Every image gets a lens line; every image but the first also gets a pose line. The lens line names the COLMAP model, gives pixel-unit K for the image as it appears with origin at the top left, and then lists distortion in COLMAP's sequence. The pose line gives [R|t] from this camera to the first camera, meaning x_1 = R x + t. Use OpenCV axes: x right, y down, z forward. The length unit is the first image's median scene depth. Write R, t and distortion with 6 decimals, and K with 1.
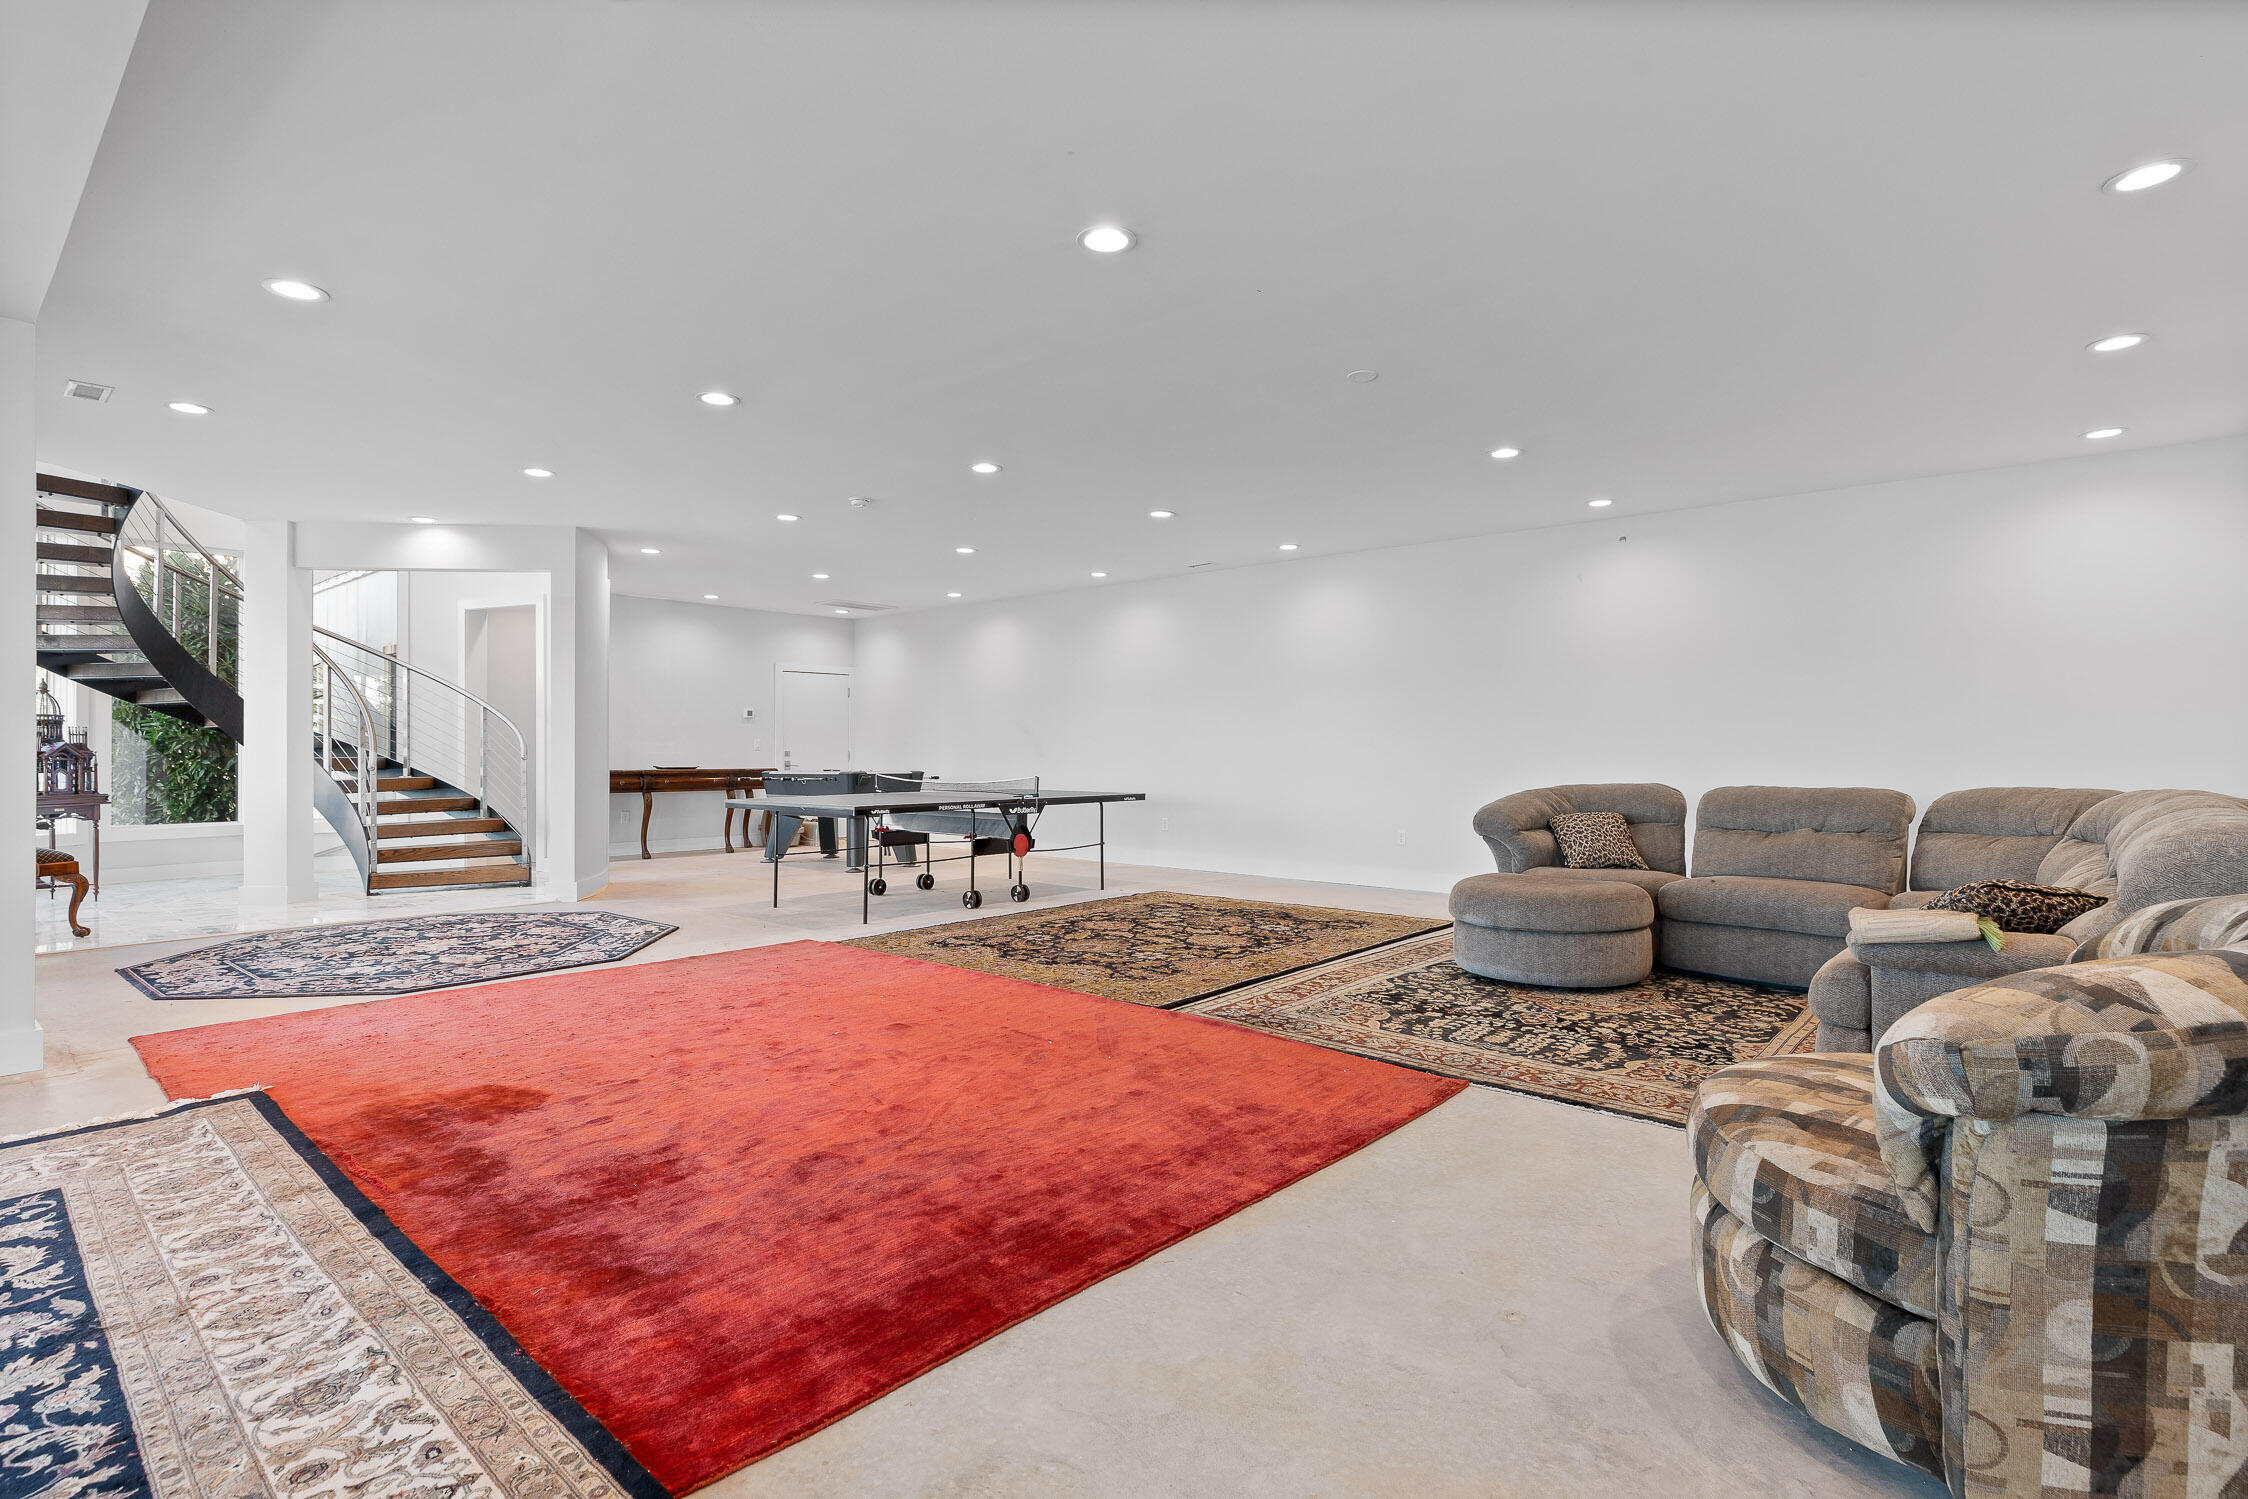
lens RADIAL K [[1089.3, 0, 1125.9], [0, 1089.3, 744.5], [0, 0, 1]] dist [0.000861, 0.001110]
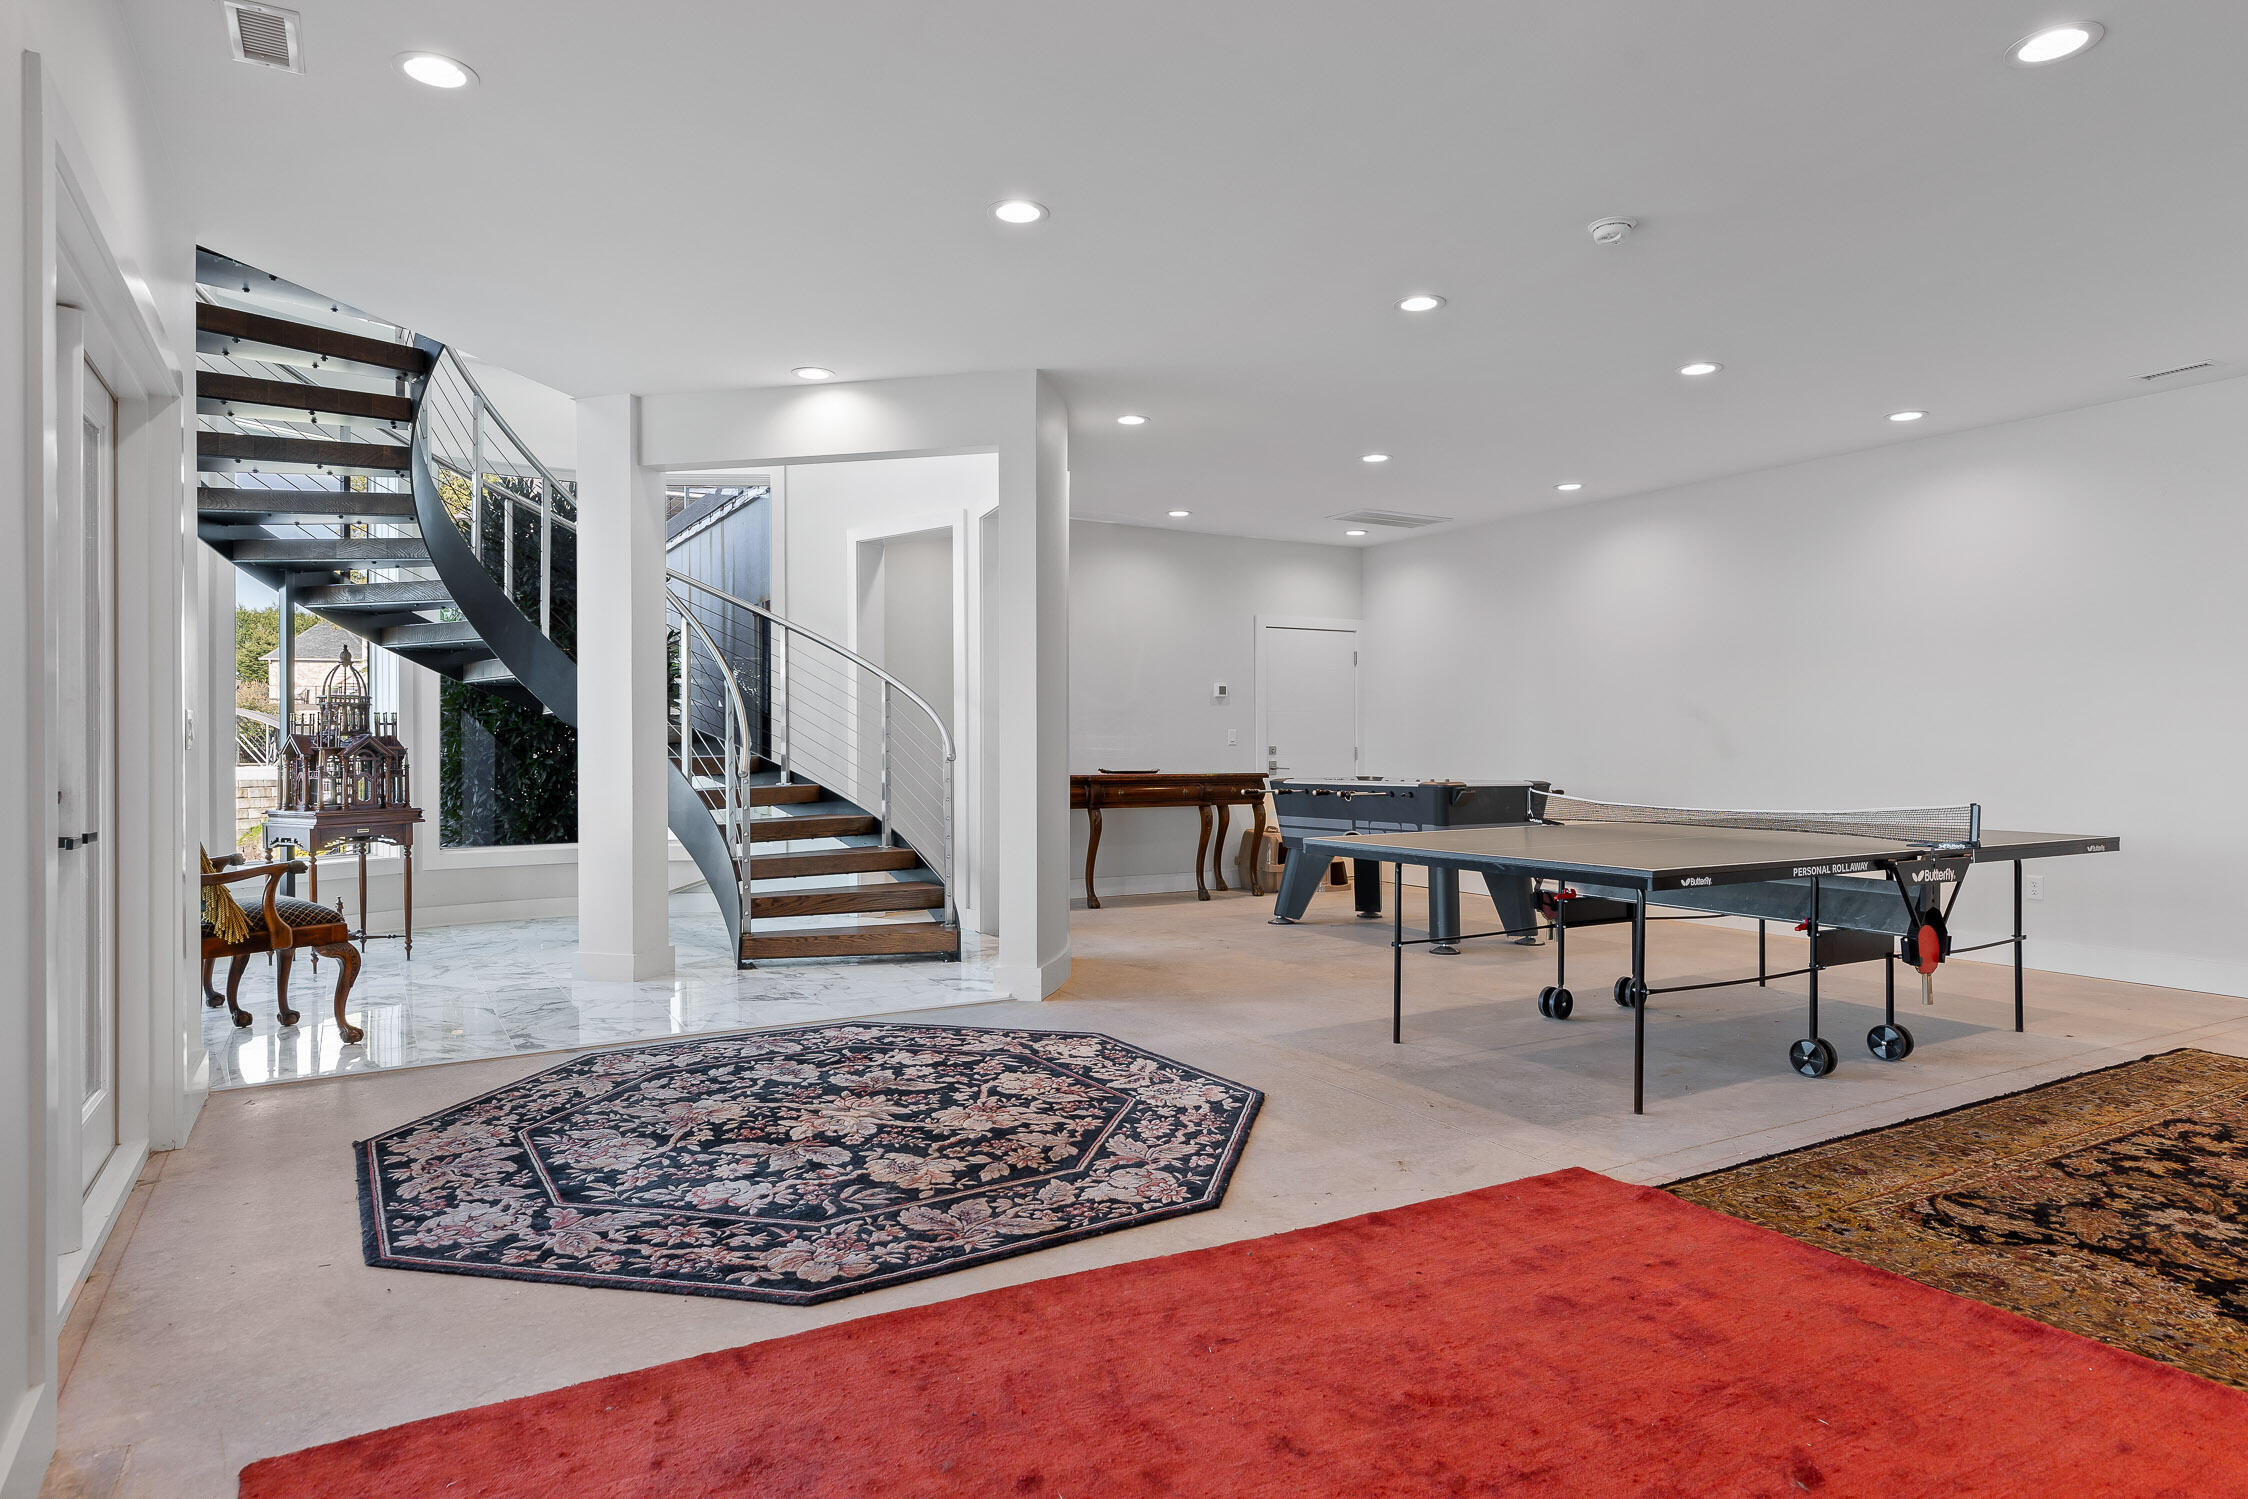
lens RADIAL K [[1301.1, 0, 1124.5], [0, 1301.1, 756.9], [0, 0, 1]] dist [0.004444, -0.001363]
pose [[0.950699, 0.003609, -0.310093, -0.223373], [0.001207, 0.999882, 0.015338, 0.000162], [0.310111, -0.014956, 0.950583, 0.316207]]
